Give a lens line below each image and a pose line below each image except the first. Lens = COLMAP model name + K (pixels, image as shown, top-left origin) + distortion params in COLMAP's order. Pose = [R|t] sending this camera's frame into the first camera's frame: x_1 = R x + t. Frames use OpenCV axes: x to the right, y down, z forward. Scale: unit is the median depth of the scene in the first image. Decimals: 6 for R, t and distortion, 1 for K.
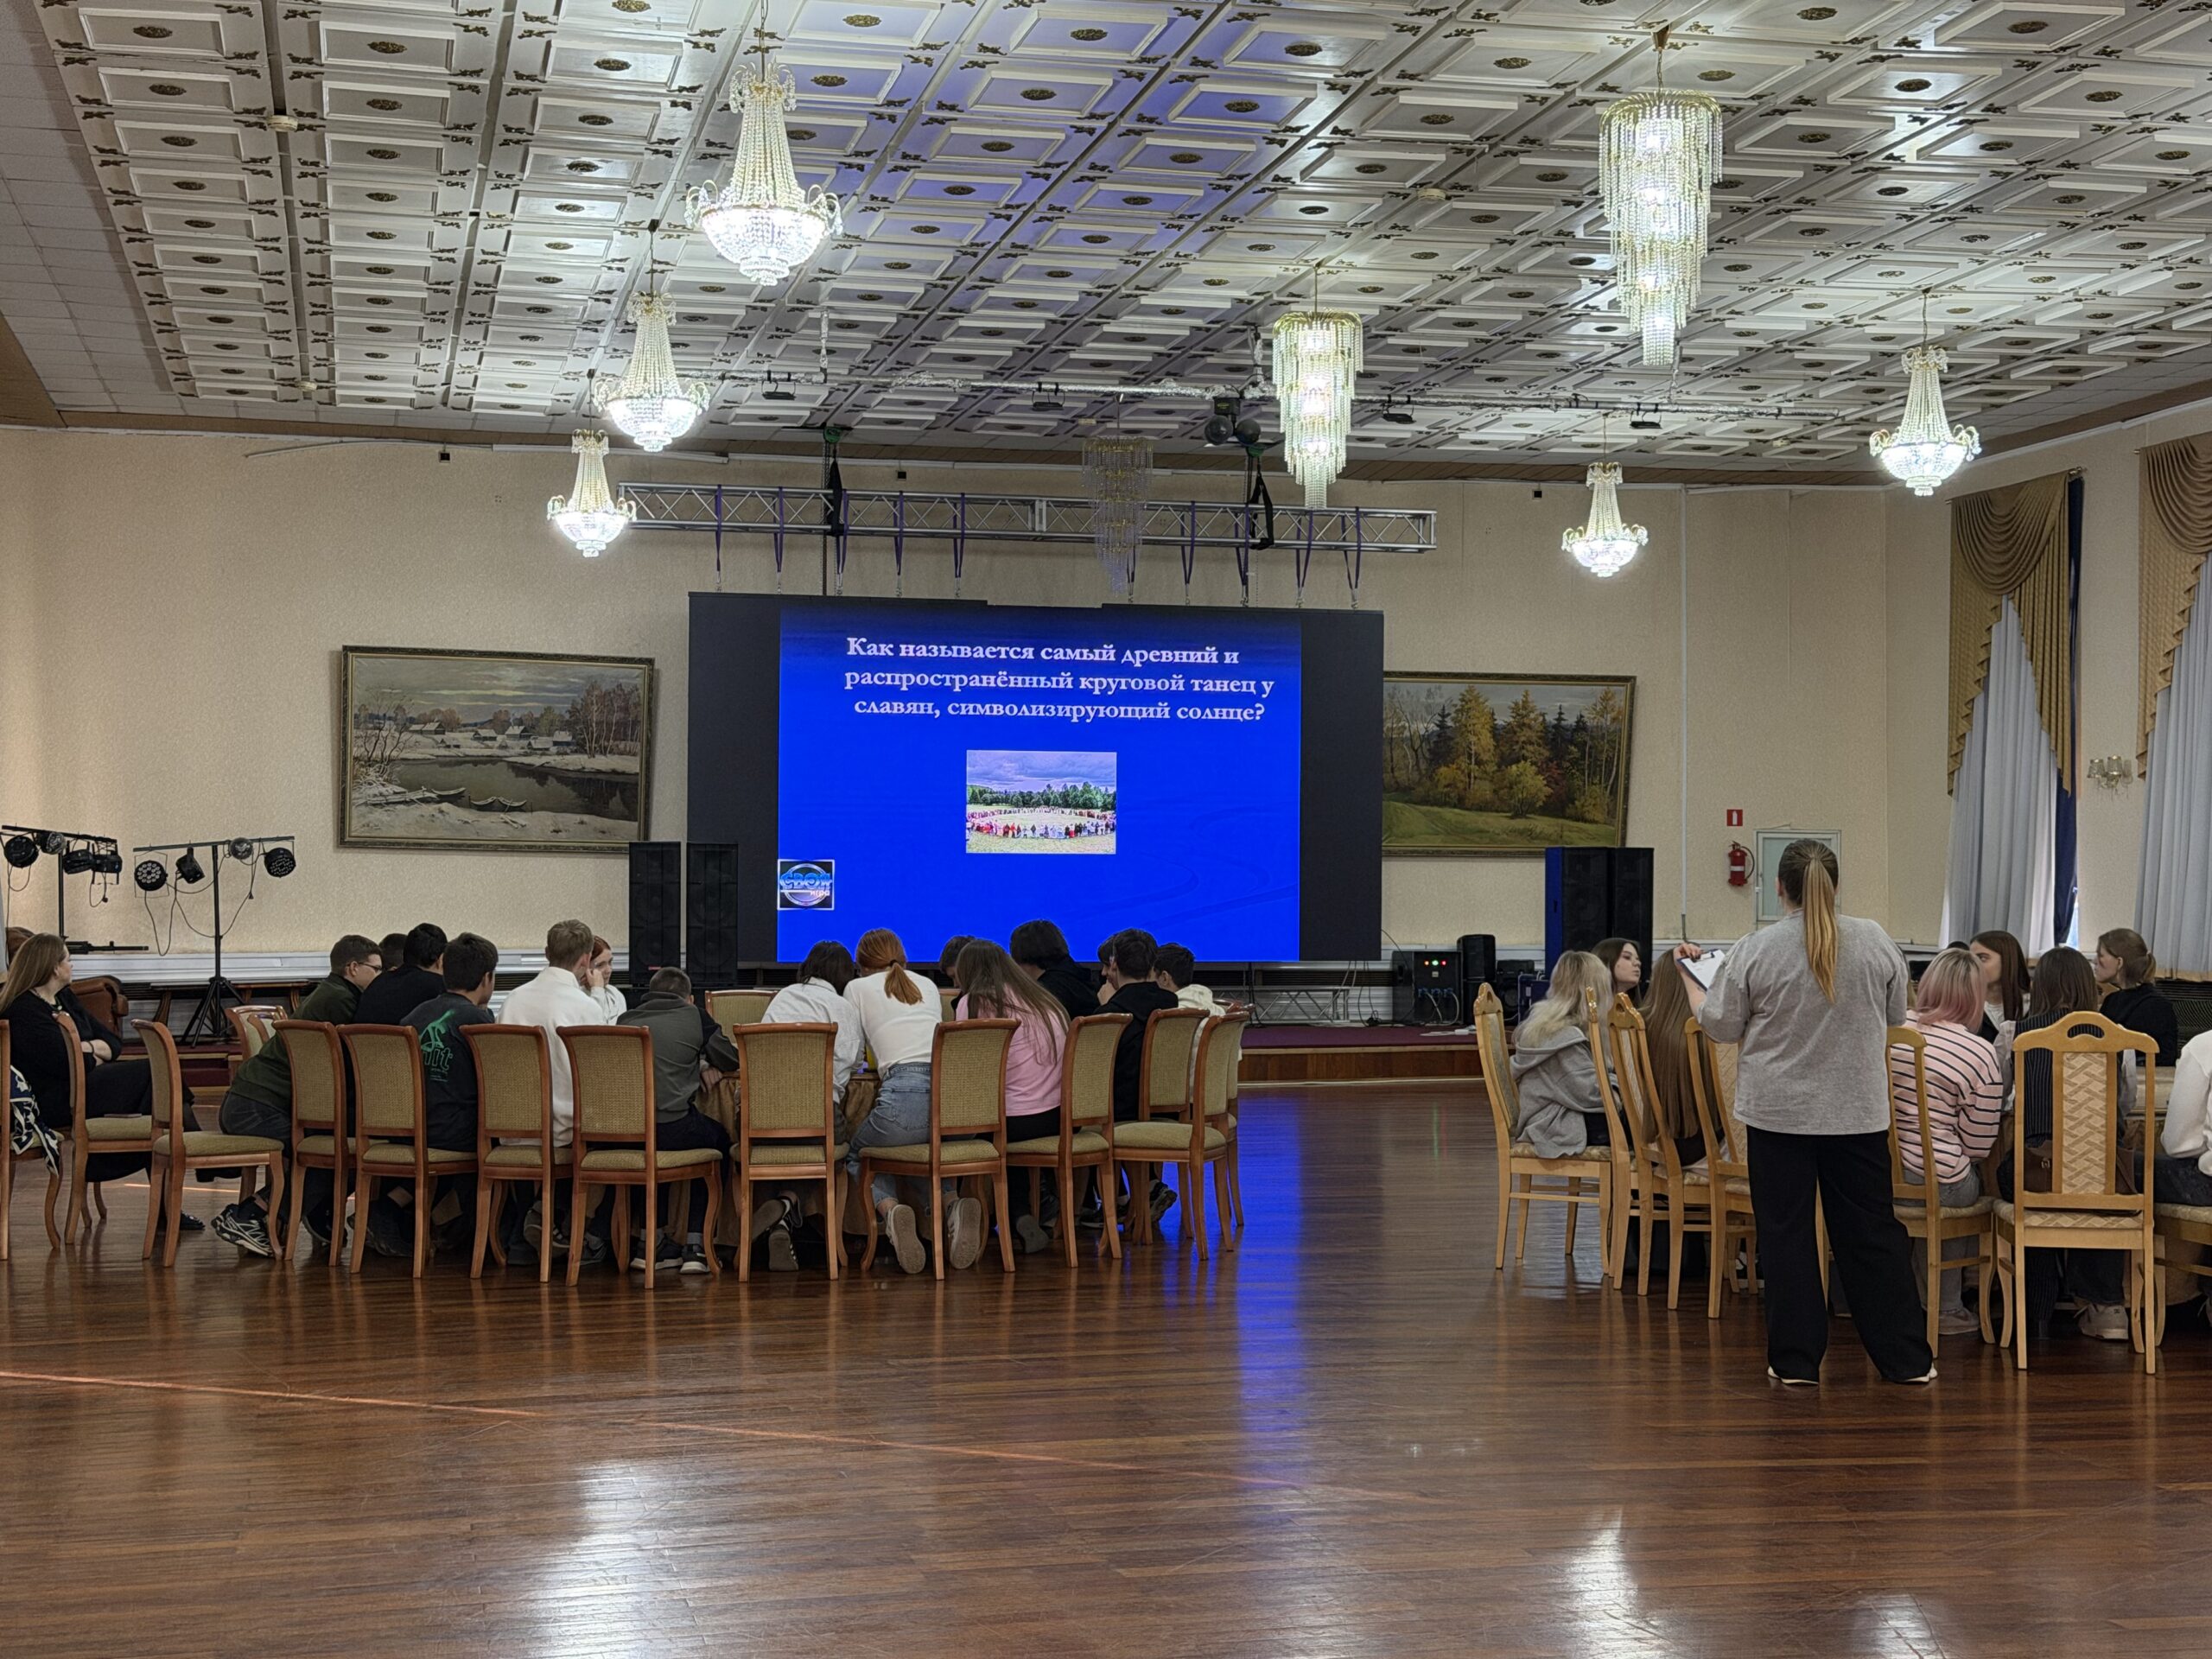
lens RADIAL K [[3129.9, 0, 1109.3], [0, 3129.9, 829.5], [0, 0, 1]] dist [0.113638, 0.000000]
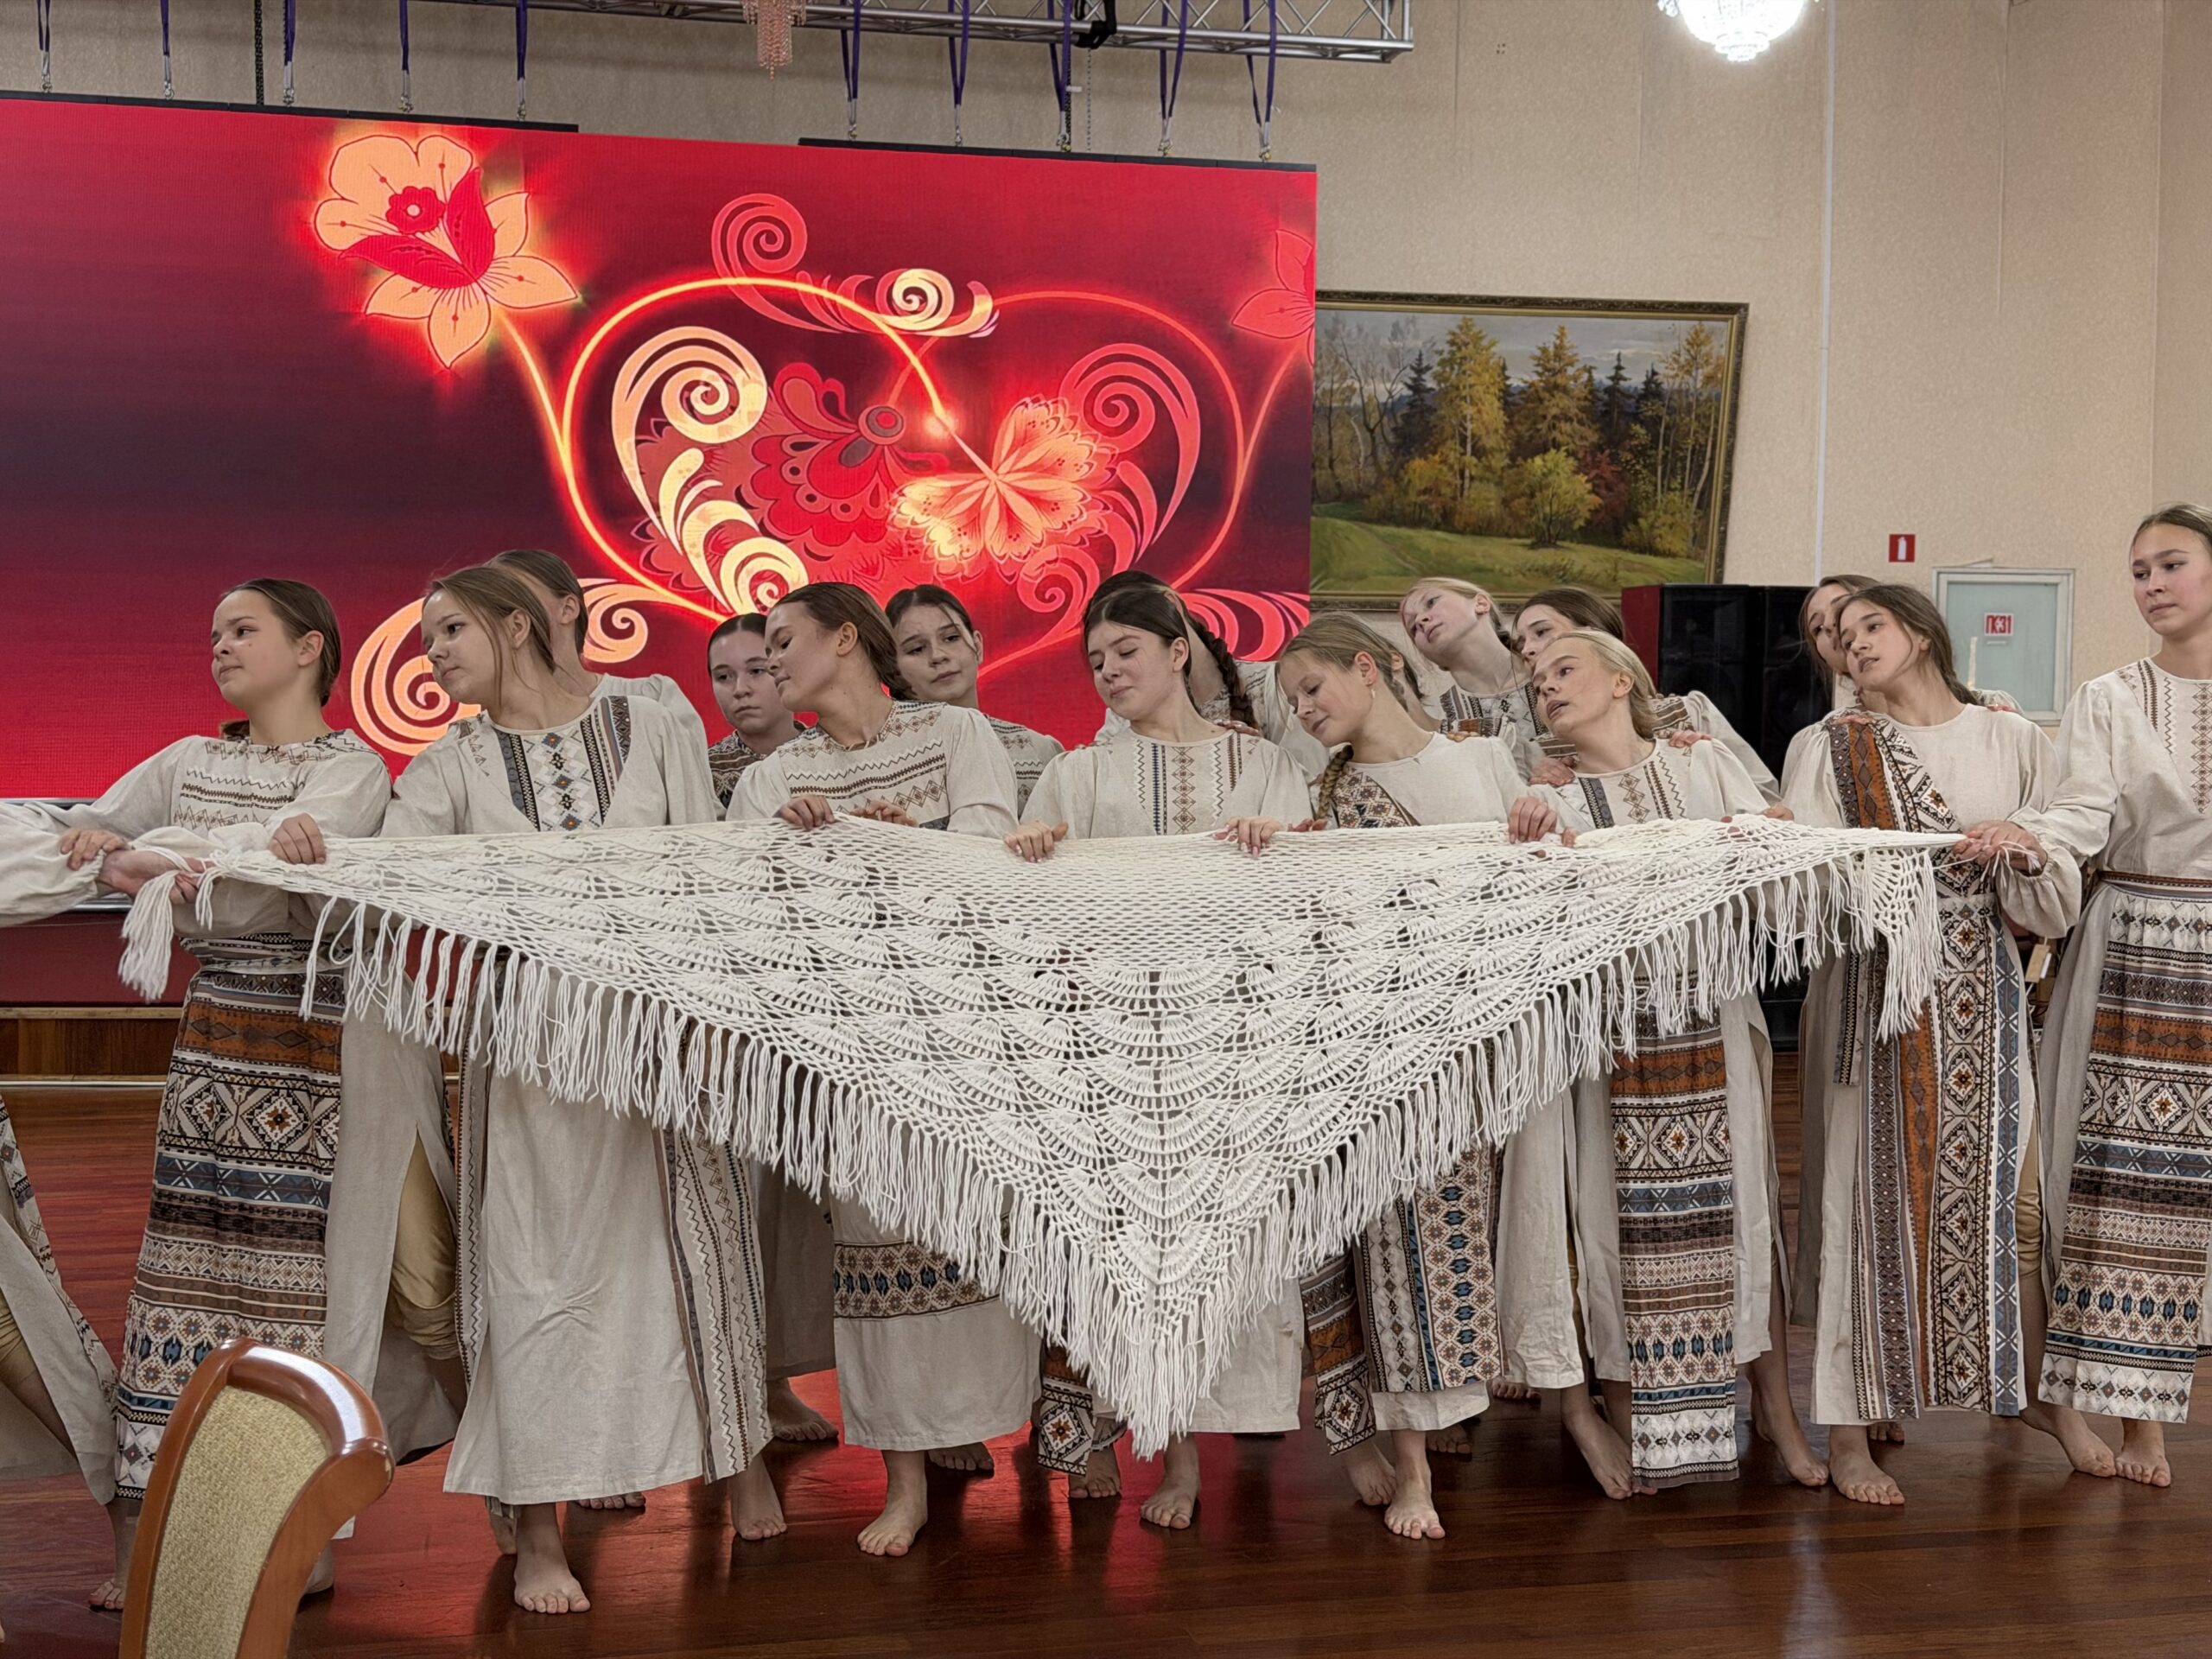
lens RADIAL K [[3129.9, 0, 1104.5], [0, 3129.9, 828.5], [0, 0, 1]] dist [0.113638, 0.000000]
pose [[0.999888, 0.002496, 0.014737, 0.039296], [-0.003562, 0.997343, 0.072758, 0.006465], [-0.014516, -0.072802, 0.997241, 0.408673]]
